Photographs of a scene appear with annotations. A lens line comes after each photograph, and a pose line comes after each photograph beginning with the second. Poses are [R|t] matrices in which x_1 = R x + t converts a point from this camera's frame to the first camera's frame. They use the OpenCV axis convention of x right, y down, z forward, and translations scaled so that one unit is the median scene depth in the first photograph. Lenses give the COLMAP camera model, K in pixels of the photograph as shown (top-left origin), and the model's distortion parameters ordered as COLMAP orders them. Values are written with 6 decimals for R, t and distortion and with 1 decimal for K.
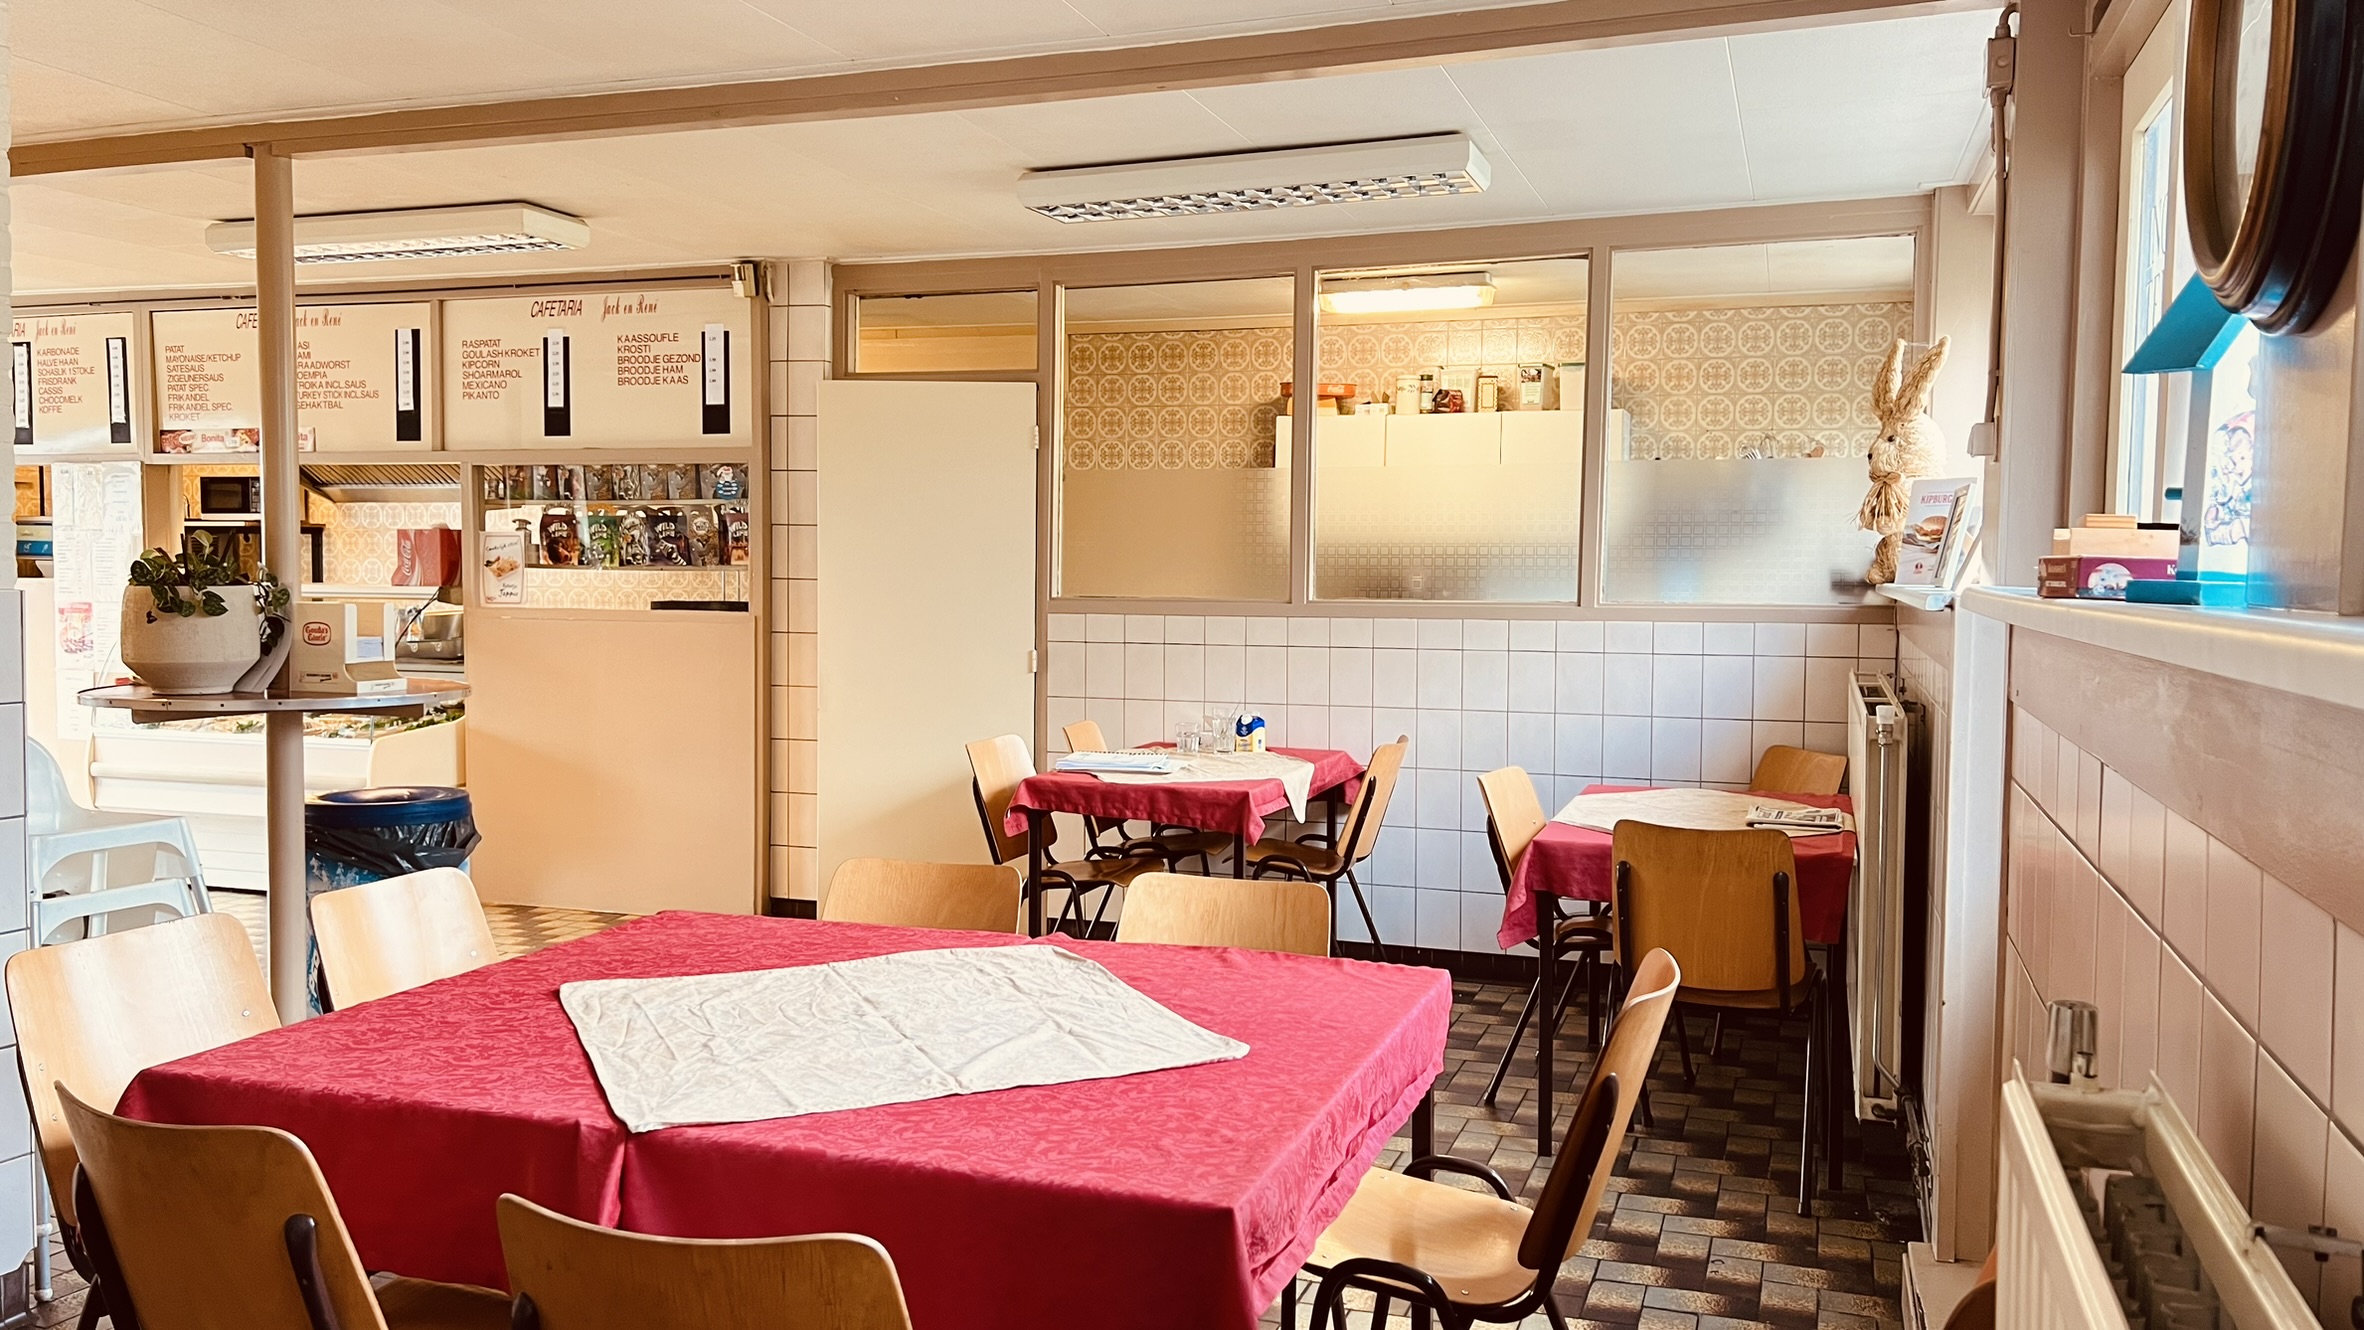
lens RADIAL K [[1800.0, 0, 1187.1], [0, 1800.0, 664.5], [0, 0, 1]] dist [0.040768, -0.032120]
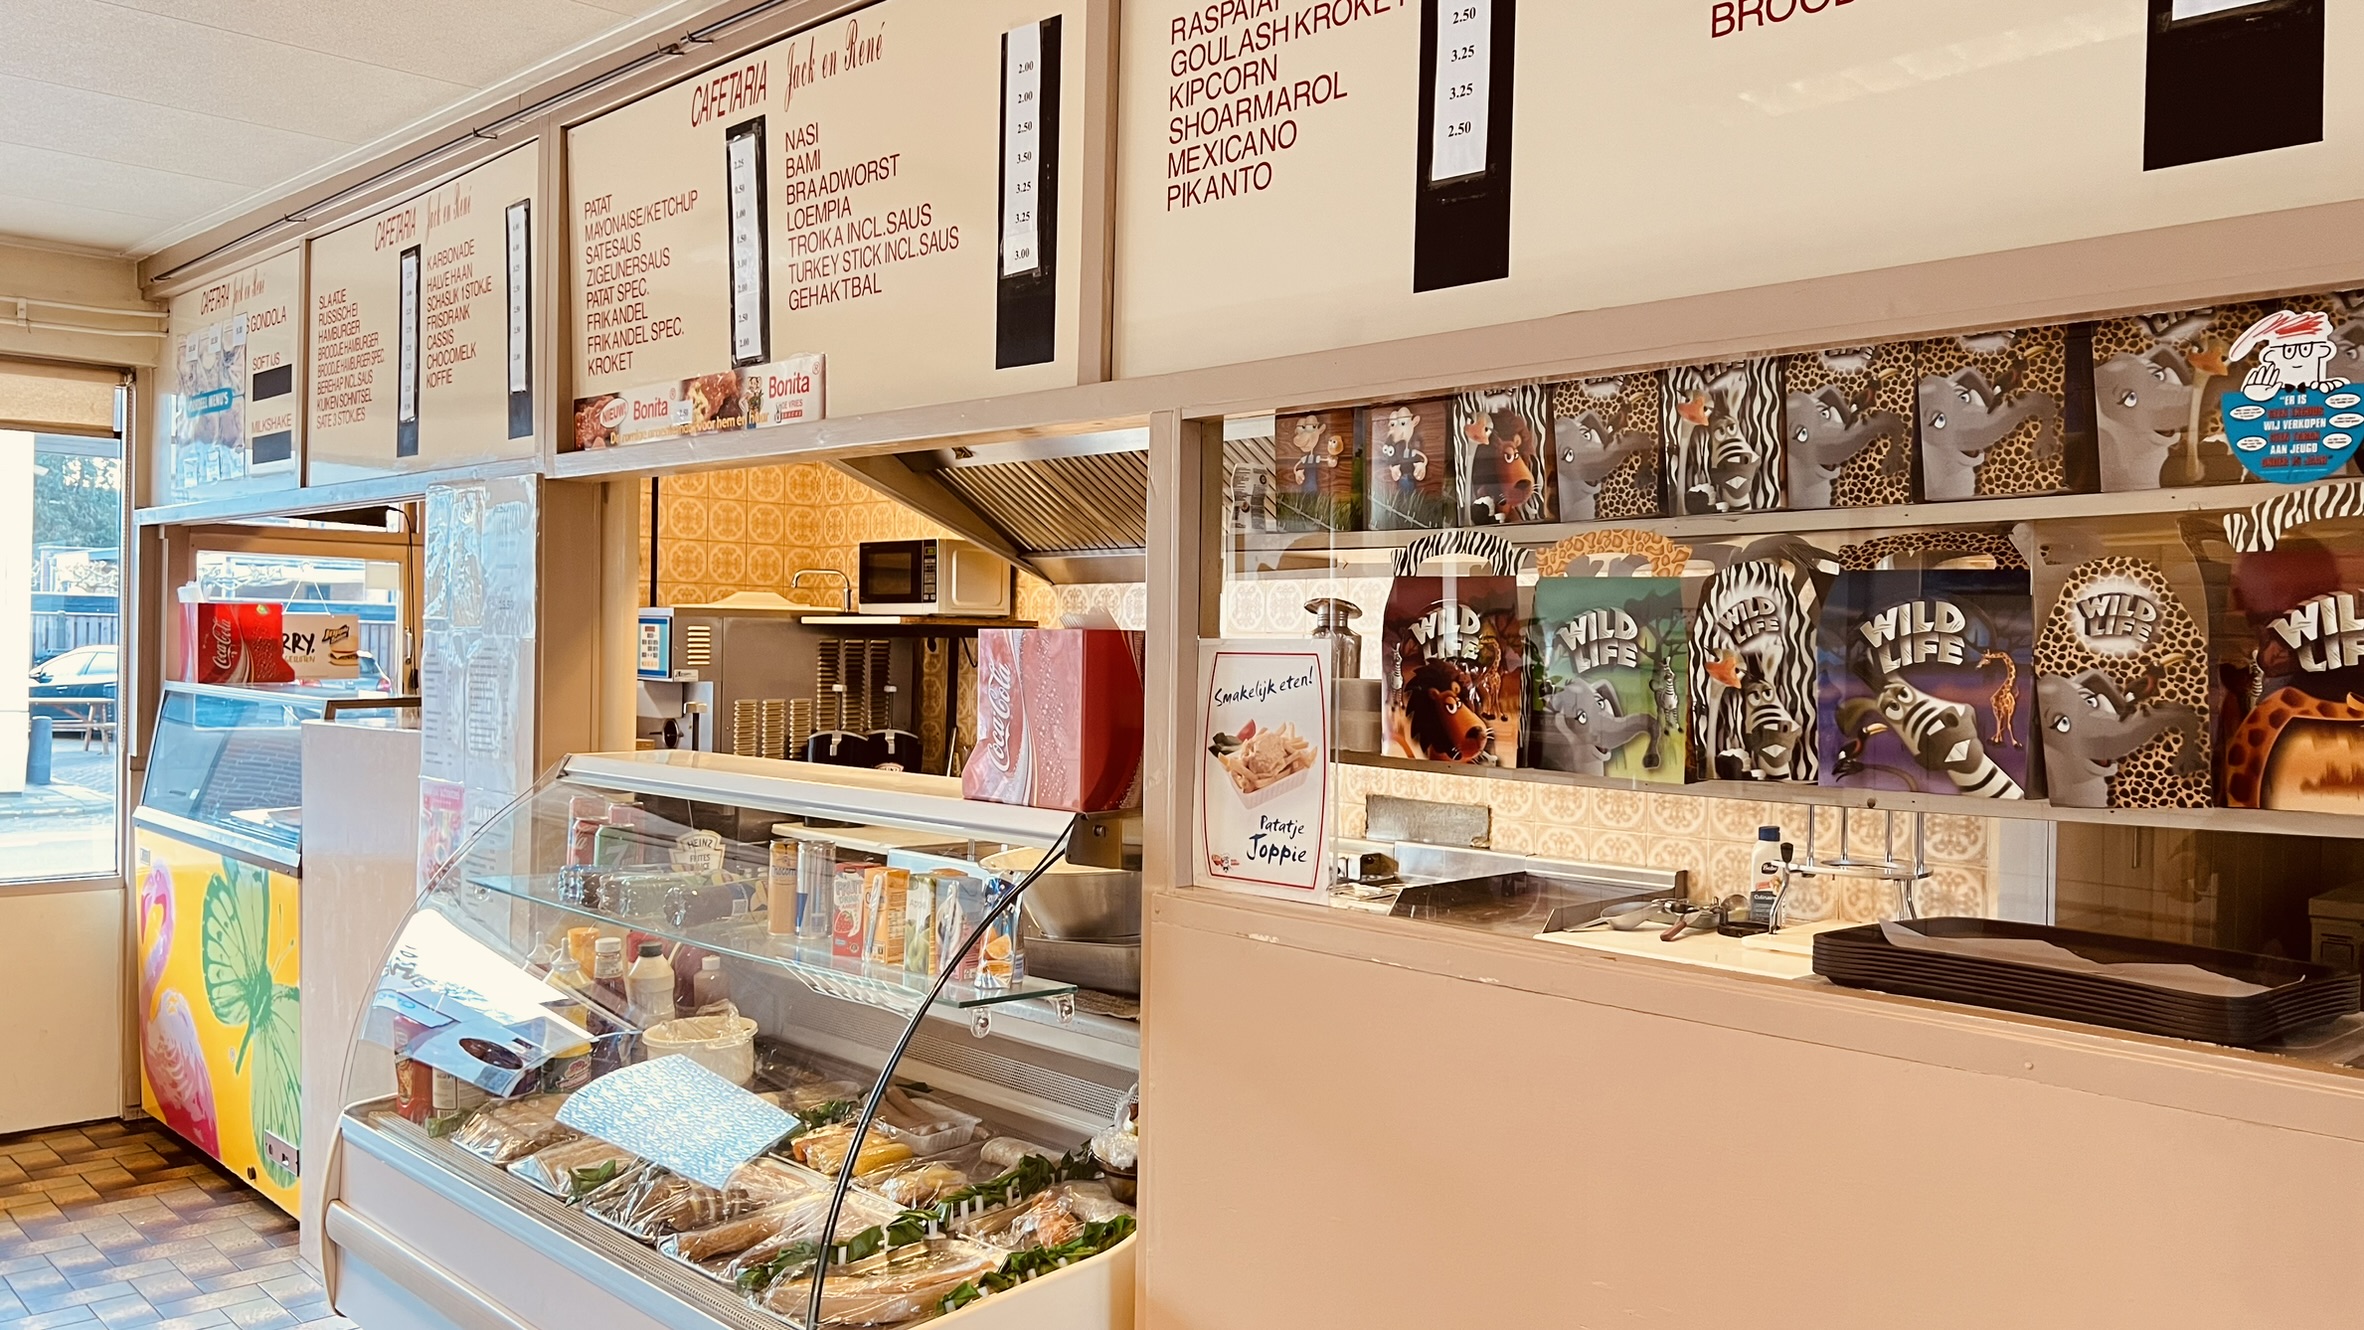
lens RADIAL K [[1800.0, 0, 1185.3], [0, 1800.0, 669.0], [0, 0, 1]] dist [0.040768, -0.032120]
pose [[0.897738, 0.014748, -0.440282, -0.261215], [-0.039097, 0.998163, -0.046284, -0.054407], [0.438791, 0.058765, 0.896666, 0.732640]]
